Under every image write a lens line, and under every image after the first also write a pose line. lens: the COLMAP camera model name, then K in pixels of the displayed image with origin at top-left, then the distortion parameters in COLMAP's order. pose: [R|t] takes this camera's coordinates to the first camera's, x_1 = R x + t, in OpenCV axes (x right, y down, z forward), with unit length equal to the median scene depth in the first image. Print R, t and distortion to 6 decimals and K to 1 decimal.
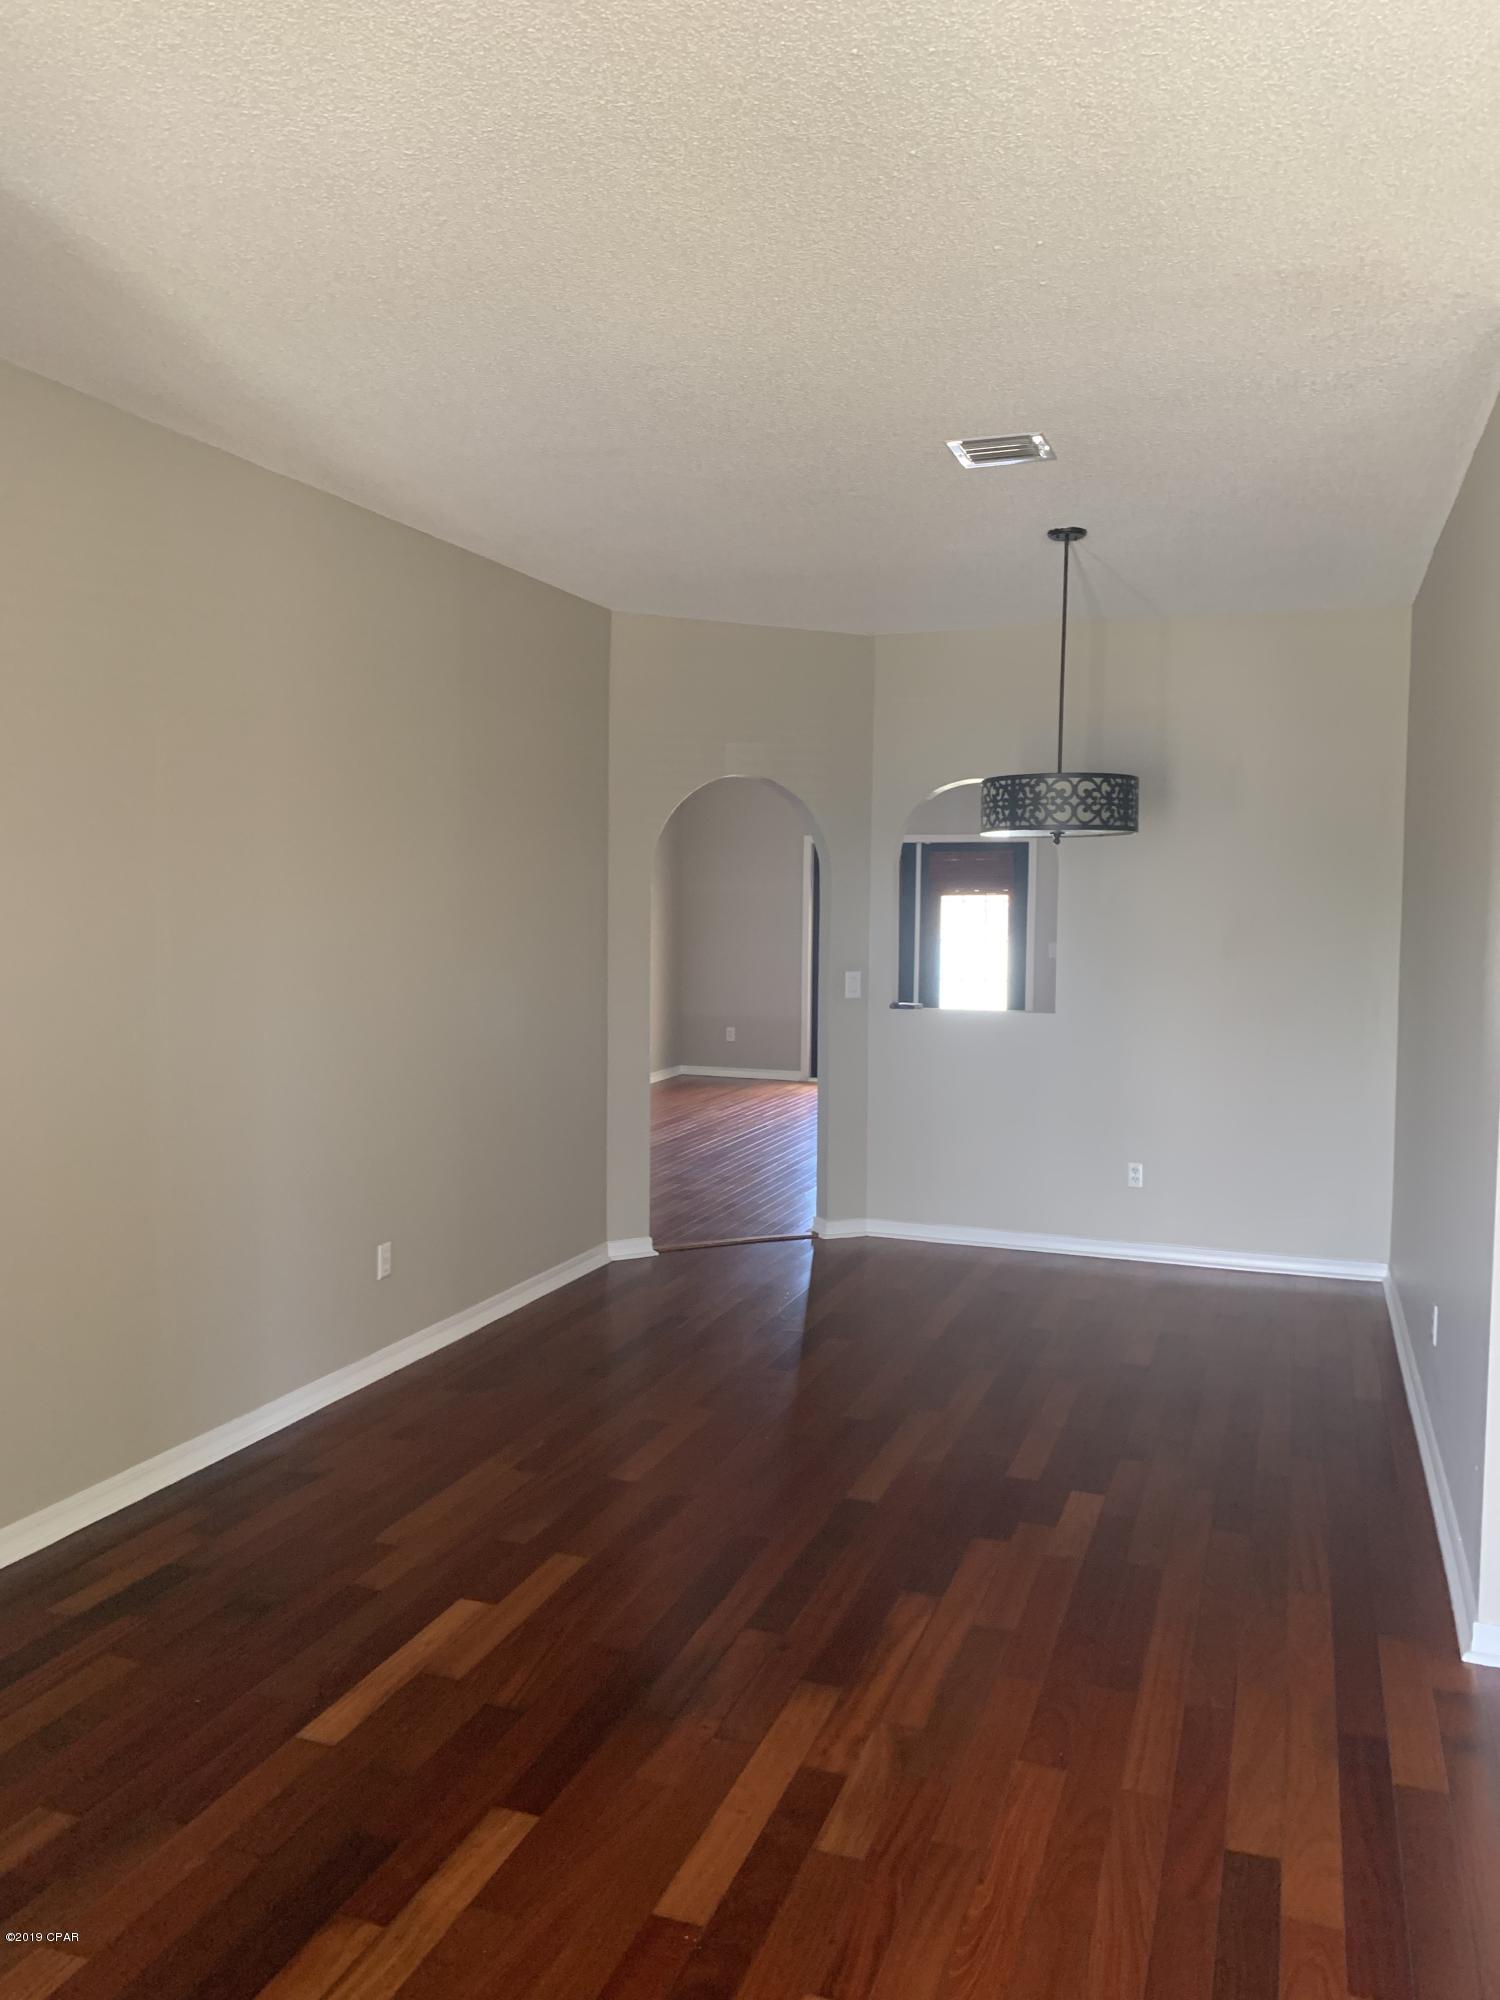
lens RADIAL K [[1546.4, 0, 745.9], [0, 1546.4, 982.7], [0, 0, 1]] dist [-0.003429, -0.014164]
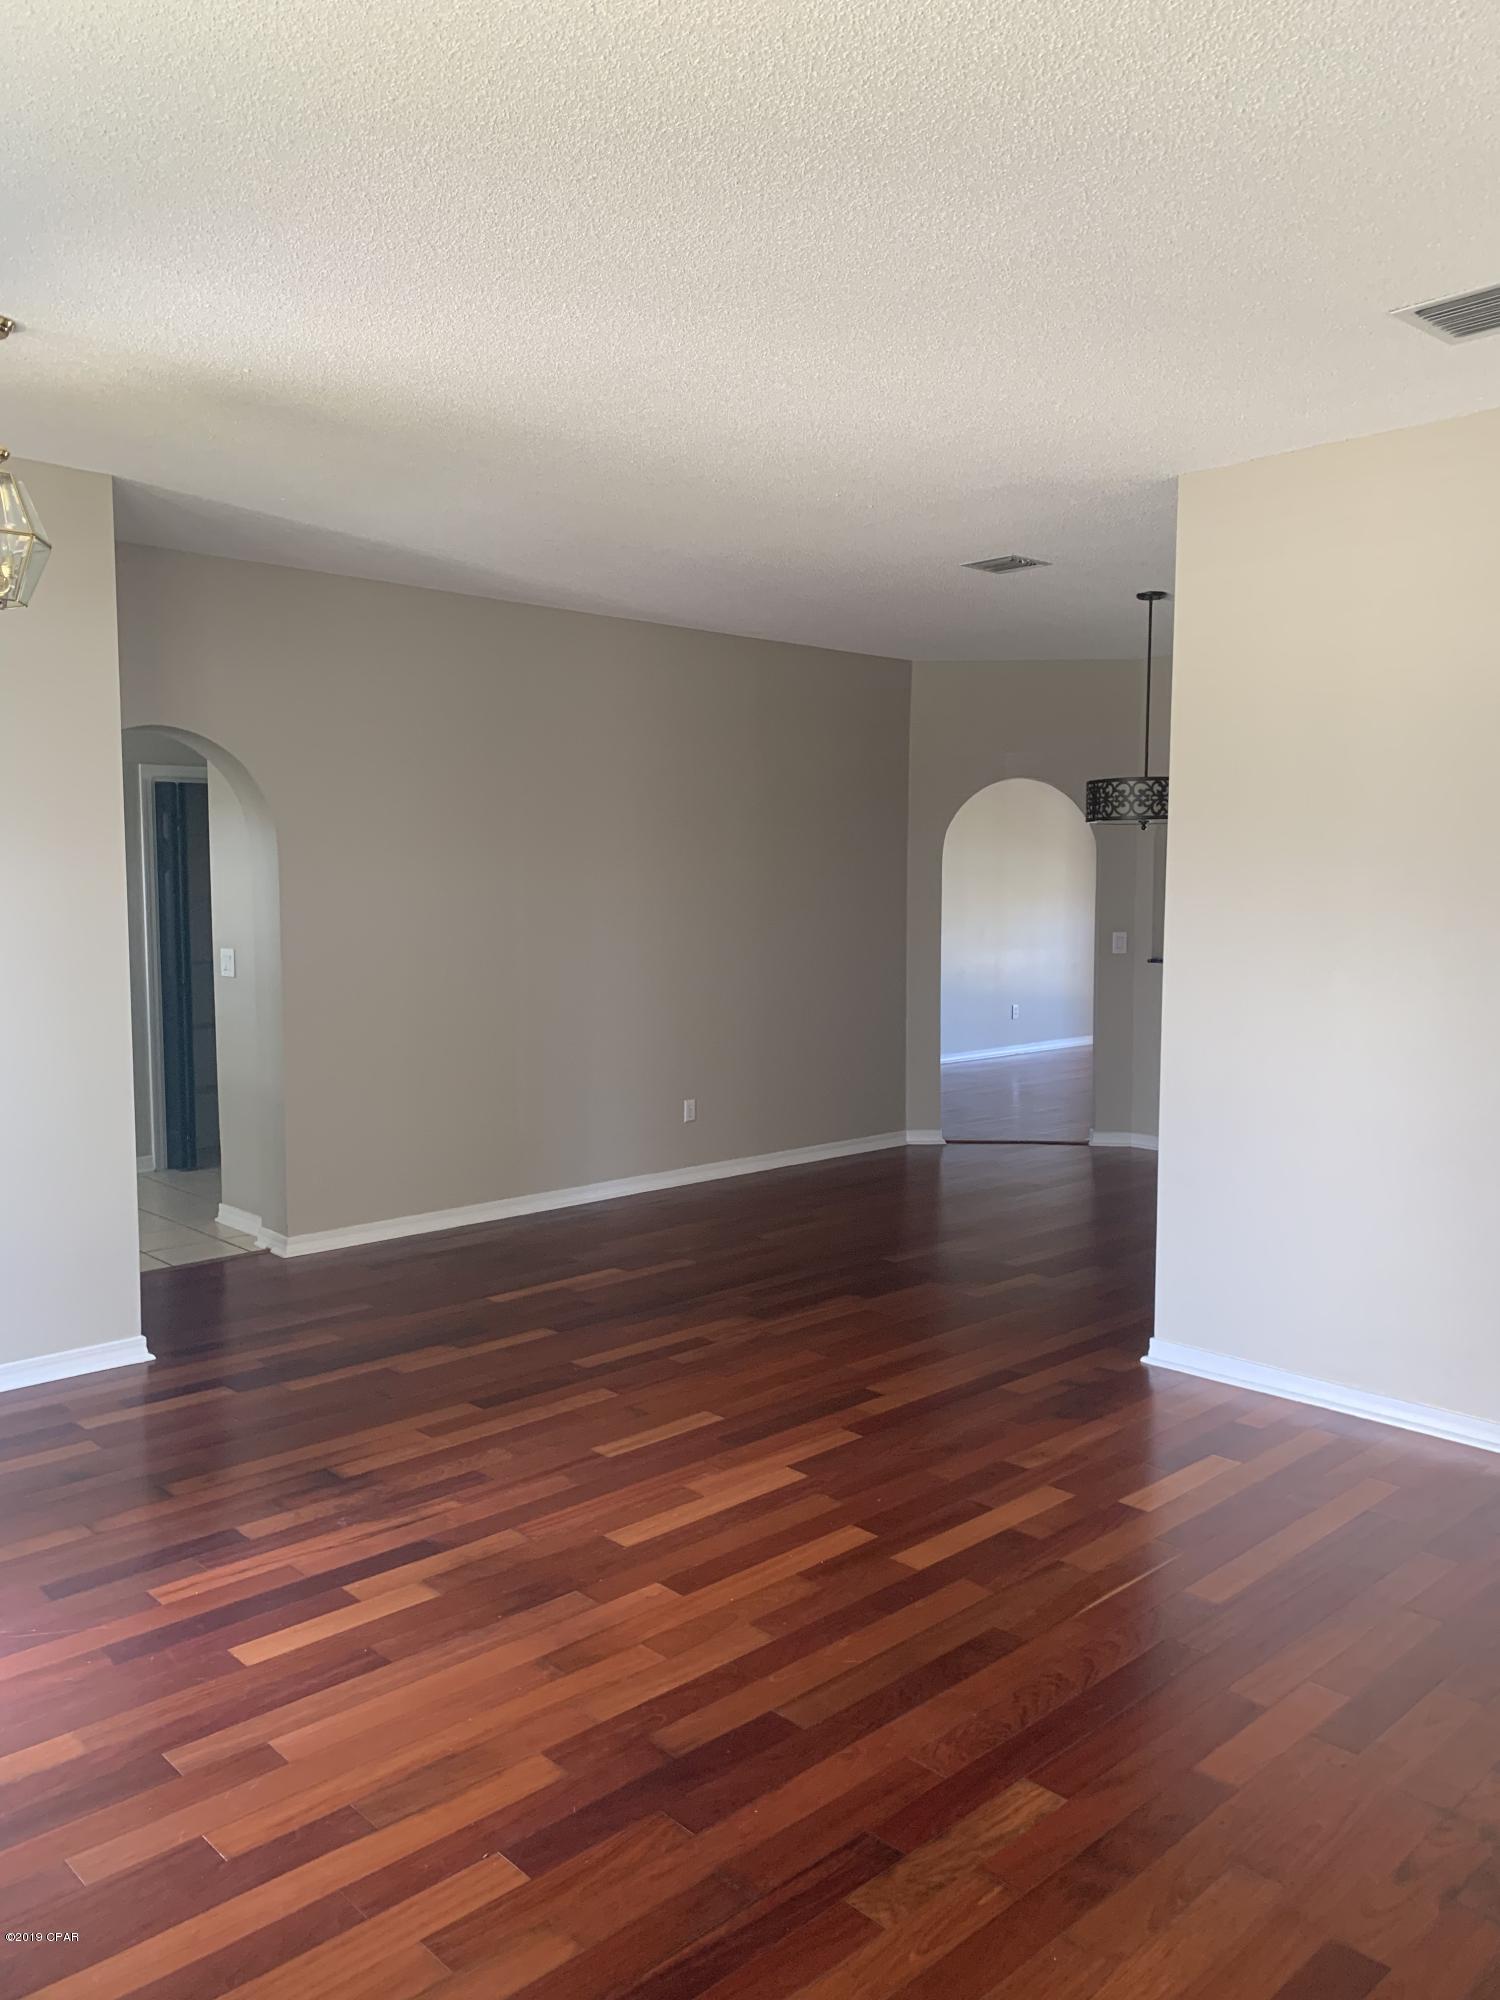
lens RADIAL K [[1546.4, 0, 754.1], [0, 1546.4, 1010.4], [0, 0, 1]] dist [-0.003429, -0.014164]
pose [[0.897779, 0.031609, -0.439310, 0.514595], [-0.019466, 0.999294, 0.032119, 0.030575], [0.440015, -0.020284, 0.897761, -0.361656]]
